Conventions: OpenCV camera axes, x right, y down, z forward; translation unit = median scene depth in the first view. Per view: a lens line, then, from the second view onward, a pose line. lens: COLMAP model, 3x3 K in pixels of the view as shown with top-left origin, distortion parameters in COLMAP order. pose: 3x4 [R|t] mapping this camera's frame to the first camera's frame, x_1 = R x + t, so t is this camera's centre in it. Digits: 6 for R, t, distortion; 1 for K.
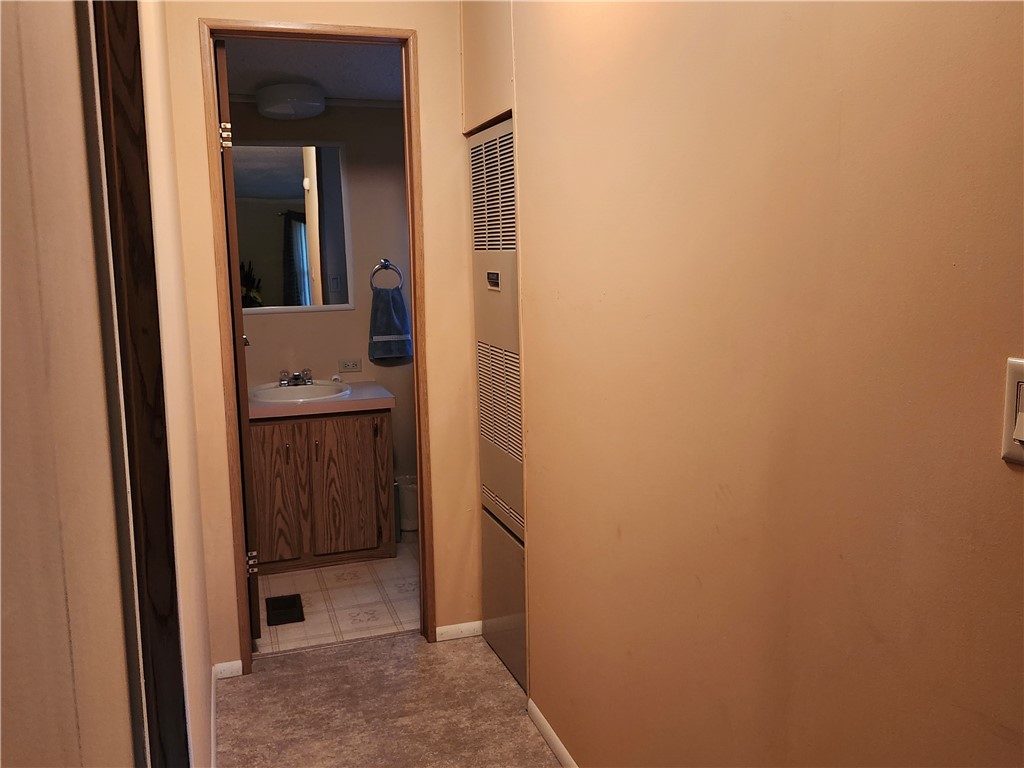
lens RADIAL K [[883.9, 0, 513.2], [0, 883.9, 363.4], [0, 0, 1]] dist [0.004731, -0.006172]
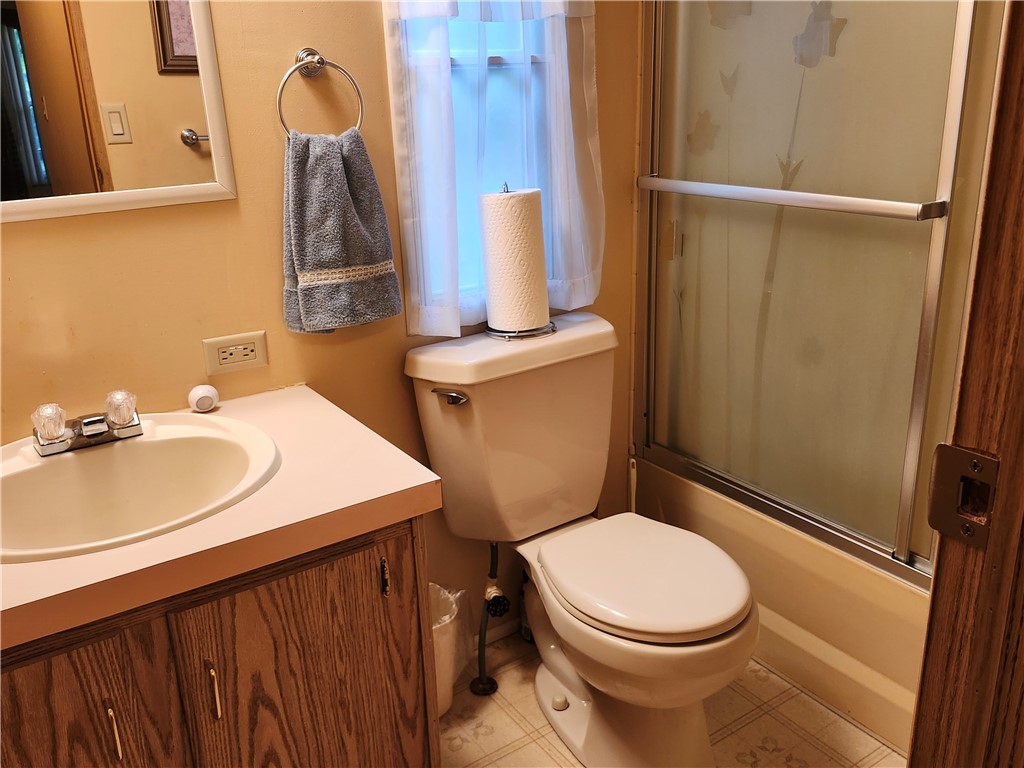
lens RADIAL K [[883.9, 0, 513.2], [0, 883.9, 363.4], [0, 0, 1]] dist [0.004731, -0.006172]
pose [[0.965364, -0.090858, 0.244574, -0.184279], [0.046480, 0.982300, 0.181456, -0.062231], [-0.256732, -0.163803, 0.952500, 0.694189]]
